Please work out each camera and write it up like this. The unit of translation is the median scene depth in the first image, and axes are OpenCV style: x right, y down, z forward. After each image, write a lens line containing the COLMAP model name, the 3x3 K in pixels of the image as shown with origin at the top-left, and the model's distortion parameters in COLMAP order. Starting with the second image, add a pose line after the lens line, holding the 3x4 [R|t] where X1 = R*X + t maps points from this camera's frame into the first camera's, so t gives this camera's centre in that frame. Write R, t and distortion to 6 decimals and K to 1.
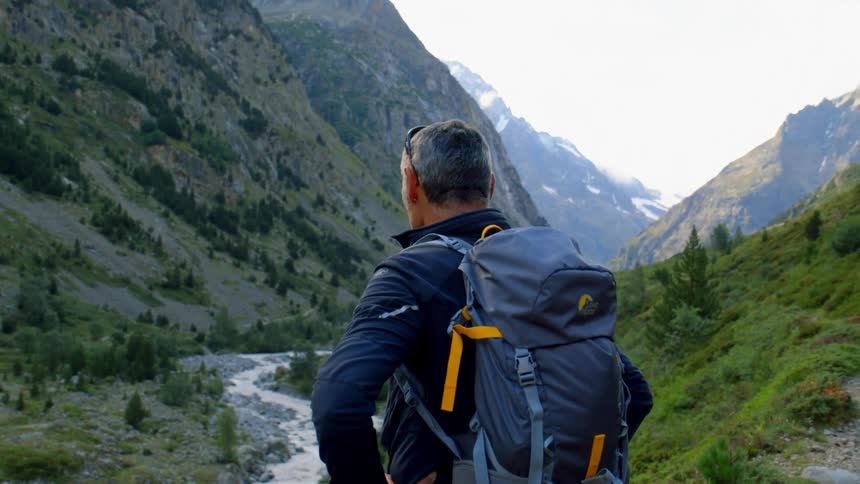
lens RADIAL K [[965.1, 0, 433.1], [0, 965.1, 231.2], [0, 0, 1]] dist [-0.047841, 0.000000]
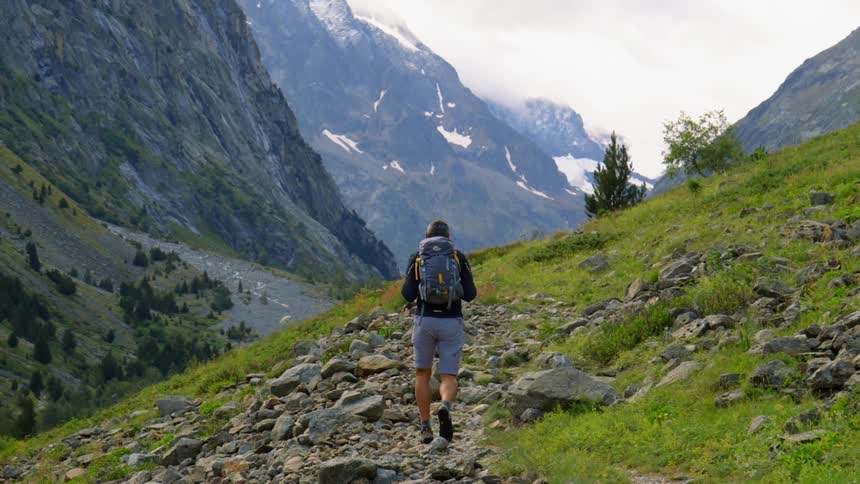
lens RADIAL K [[2053.8, 0, 423.7], [0, 2053.8, 223.2], [0, 0, 1]] dist [0.184424, 0.000000]
pose [[0.993390, -0.022128, 0.112636, 0.044373], [0.023422, 0.999674, -0.010186, -0.000818], [-0.112374, 0.012757, 0.993584, 0.139997]]
